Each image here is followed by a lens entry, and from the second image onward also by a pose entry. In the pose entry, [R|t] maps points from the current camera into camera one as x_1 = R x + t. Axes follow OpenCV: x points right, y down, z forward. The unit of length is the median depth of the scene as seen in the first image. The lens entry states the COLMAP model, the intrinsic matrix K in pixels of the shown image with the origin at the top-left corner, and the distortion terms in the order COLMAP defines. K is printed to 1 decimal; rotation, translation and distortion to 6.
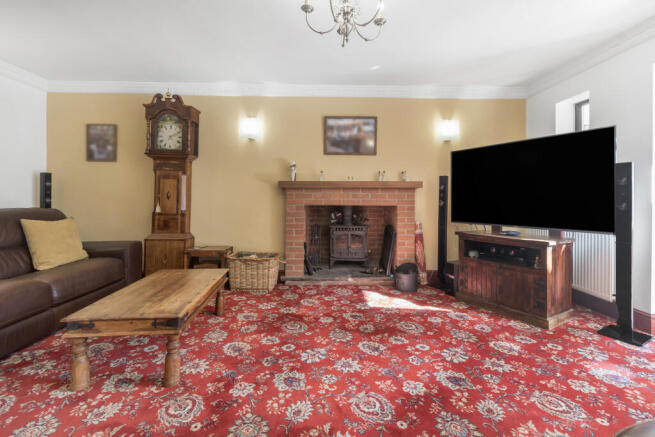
lens RADIAL K [[290.8, 0, 327.5], [0, 290.8, 196.8], [0, 0, 1]] dist [0.001190, -0.000043]
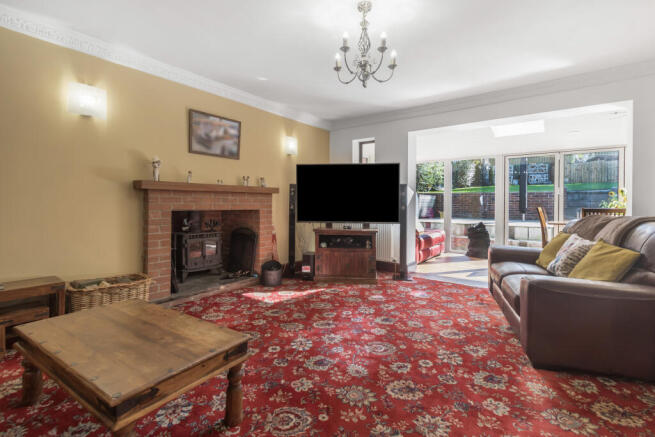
lens RADIAL K [[299.7, 0, 328.6], [0, 299.7, 203.1], [0, 0, 1]] dist [0.002426, 0.000016]
pose [[0.632084, 0.000712, 0.774899, -0.462460], [-0.008817, 0.999941, 0.006273, -0.002185], [-0.774850, -0.010797, 0.632054, 0.105619]]
